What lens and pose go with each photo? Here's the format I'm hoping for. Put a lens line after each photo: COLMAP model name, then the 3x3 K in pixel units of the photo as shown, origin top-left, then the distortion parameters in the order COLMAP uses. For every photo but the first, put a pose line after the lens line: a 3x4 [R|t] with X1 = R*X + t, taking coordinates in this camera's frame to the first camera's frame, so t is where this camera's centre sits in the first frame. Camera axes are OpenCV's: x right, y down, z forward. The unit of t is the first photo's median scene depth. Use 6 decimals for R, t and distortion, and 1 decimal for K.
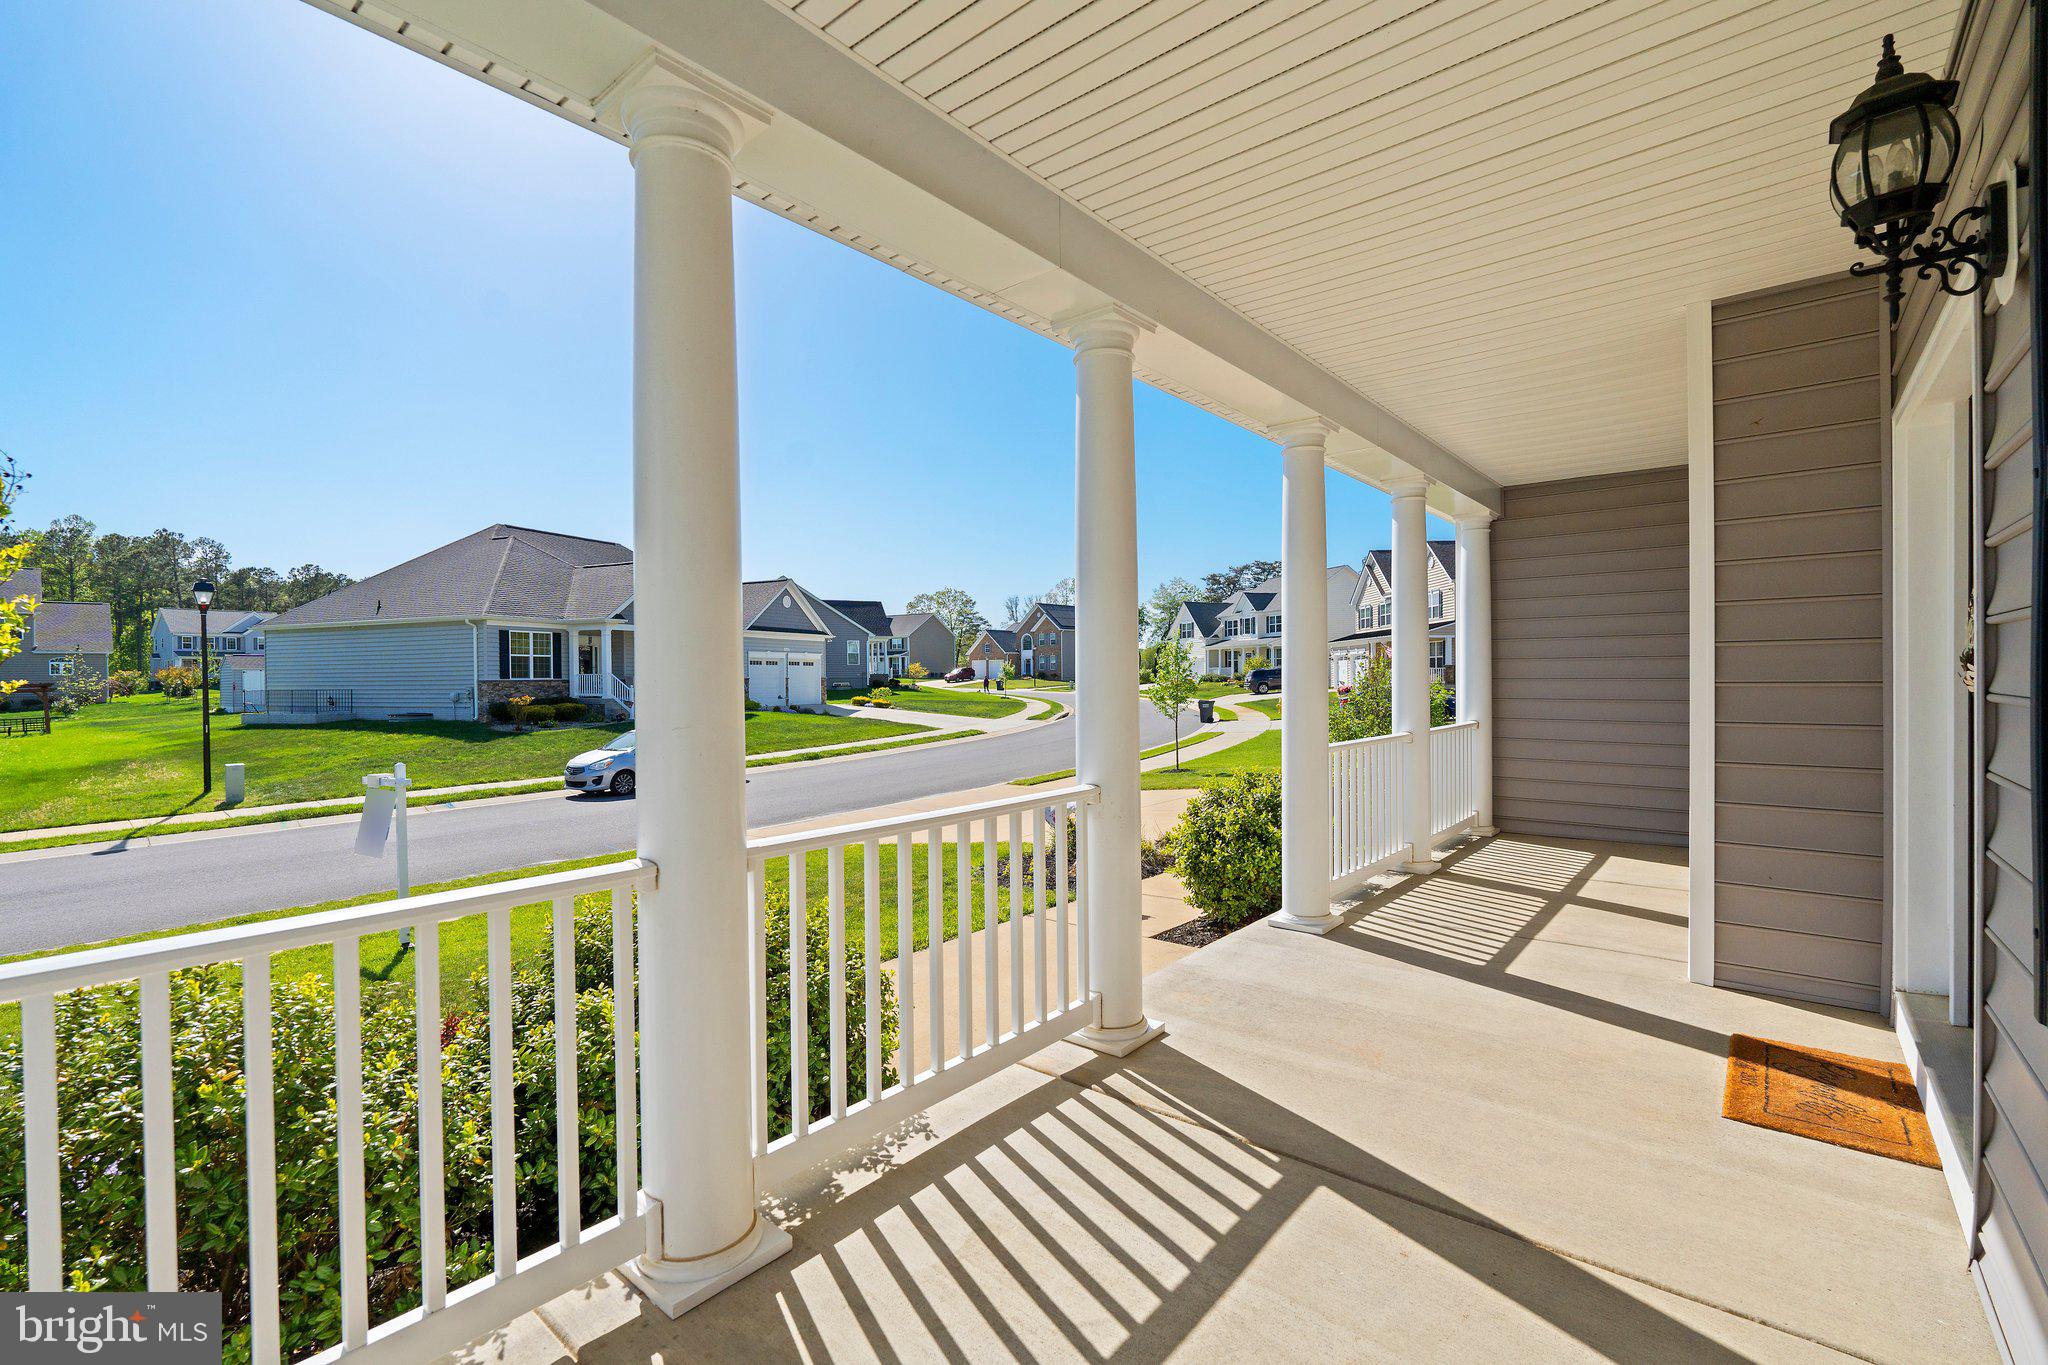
lens RADIAL K [[893.0, 0, 1014.1], [0, 893.0, 684.1], [0, 0, 1]] dist [-0.012247, 0.003048]
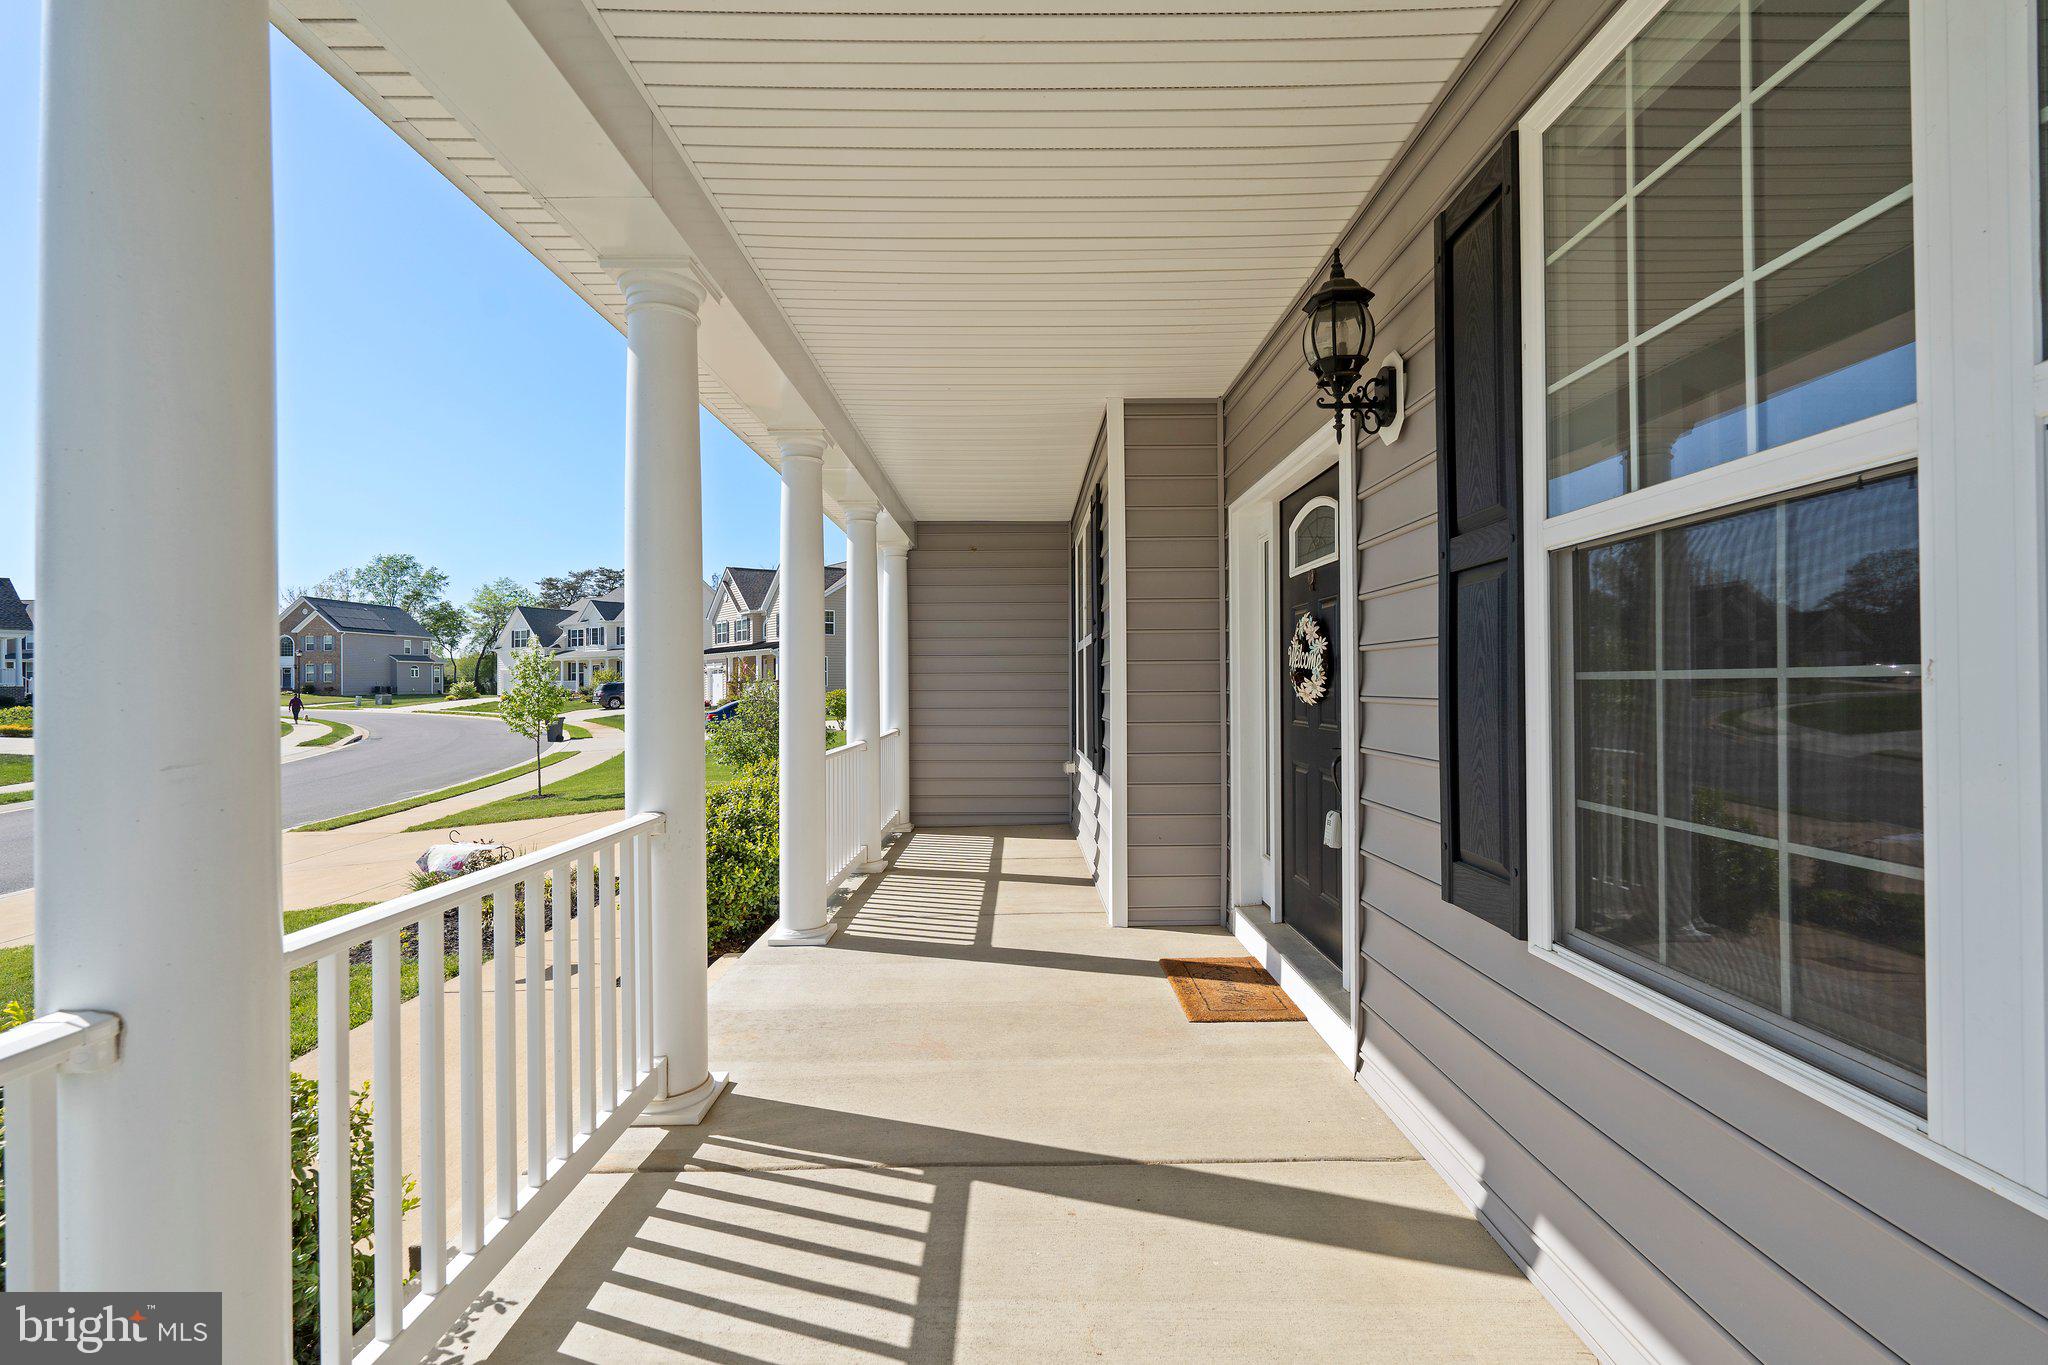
lens RADIAL K [[893.0, 0, 1025.5], [0, 893.0, 682.7], [0, 0, 1]] dist [-0.012247, 0.003048]
pose [[0.754009, 0.005636, 0.656840, -0.126847], [0.005939, 0.999864, -0.015398, 0.002868], [-0.656838, 0.015511, 0.753872, 0.079580]]
